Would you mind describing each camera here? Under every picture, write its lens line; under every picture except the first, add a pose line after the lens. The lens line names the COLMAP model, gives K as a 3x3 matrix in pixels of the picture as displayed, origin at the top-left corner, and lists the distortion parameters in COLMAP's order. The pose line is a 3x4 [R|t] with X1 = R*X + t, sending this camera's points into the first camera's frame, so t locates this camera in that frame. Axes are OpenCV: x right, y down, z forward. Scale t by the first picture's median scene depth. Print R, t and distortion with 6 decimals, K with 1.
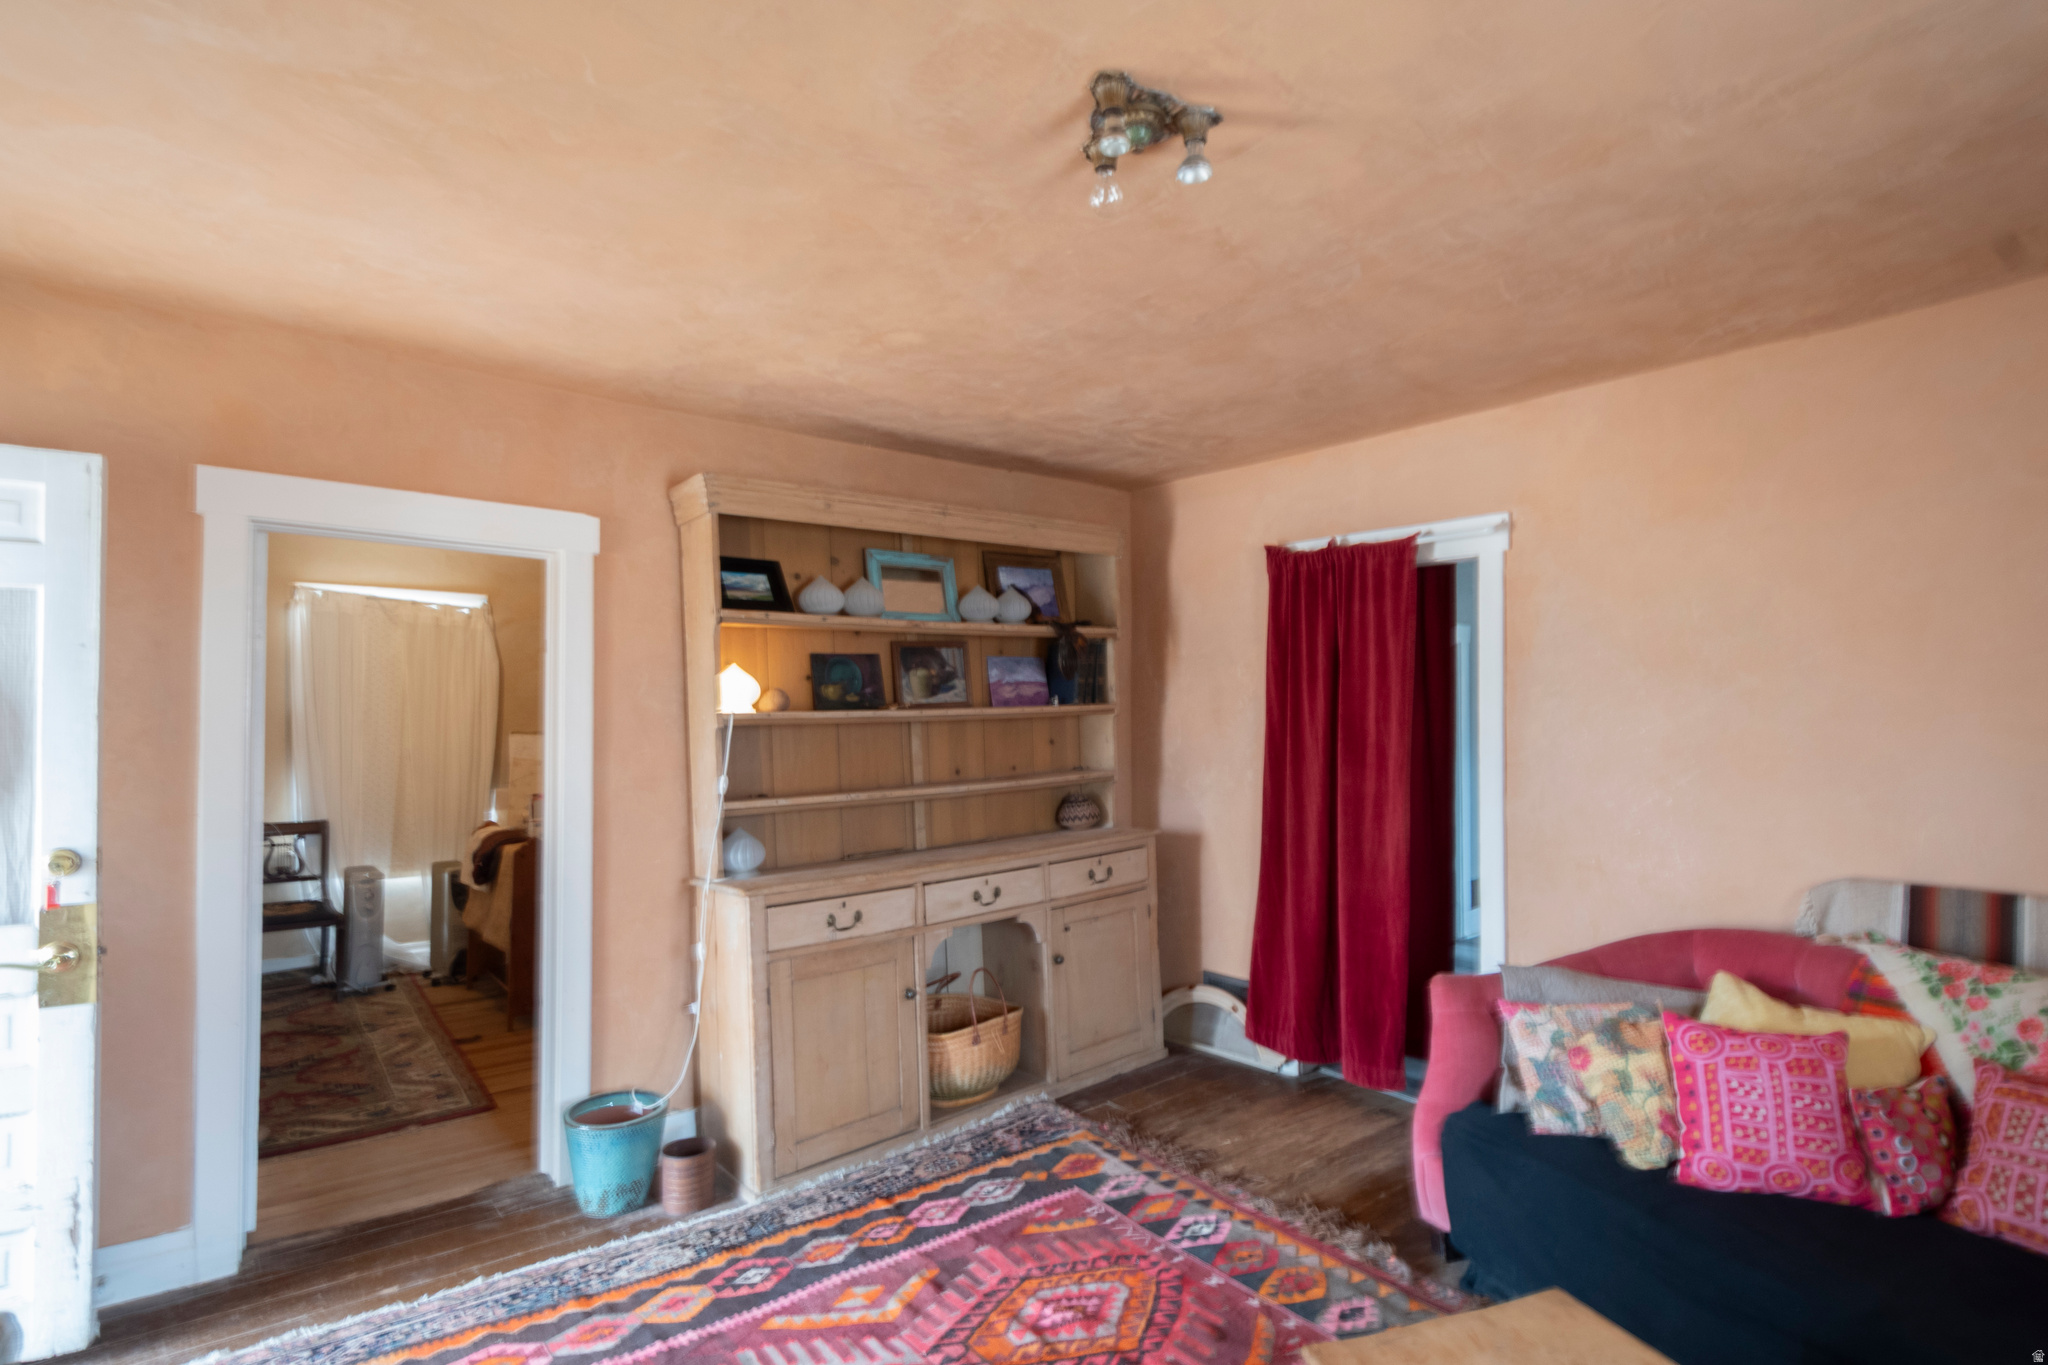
lens RADIAL K [[944.4, 0, 1023.5], [0, 944.4, 714.8], [0, 0, 1]] dist [0.001829, 0.000308]
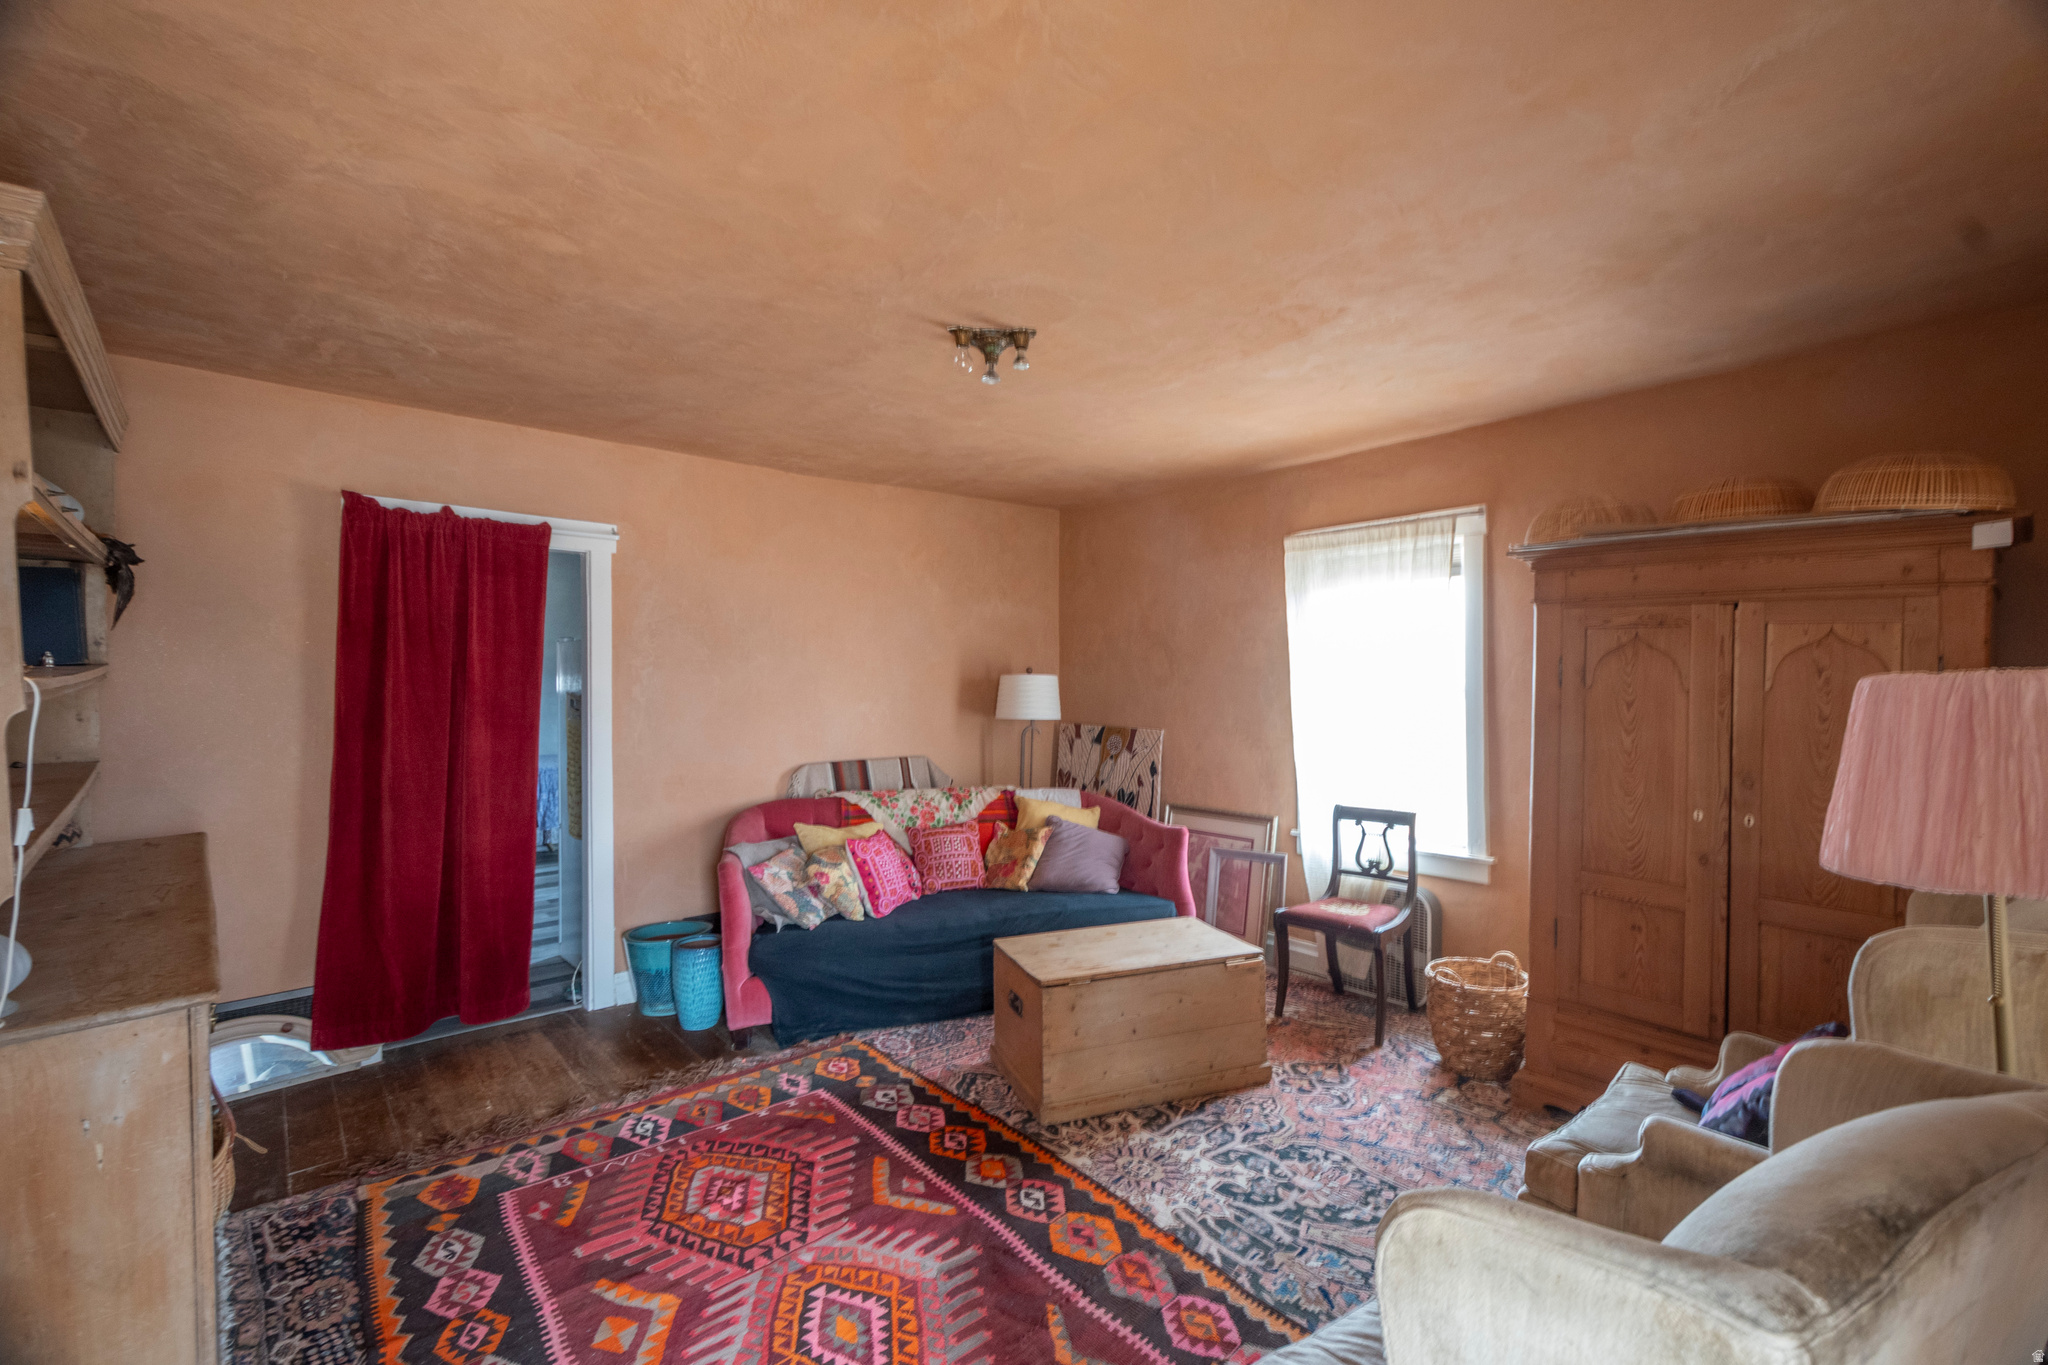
lens RADIAL K [[857.0, 0, 1024.0], [0, 857.0, 682.5], [0, 0, 1]] dist [-0.000583, -0.000255]
pose [[0.026385, -0.008926, 0.999612, -0.788953], [0.001398, 0.999959, 0.008892, -0.004550], [-0.999651, 0.001163, 0.026397, 0.484214]]
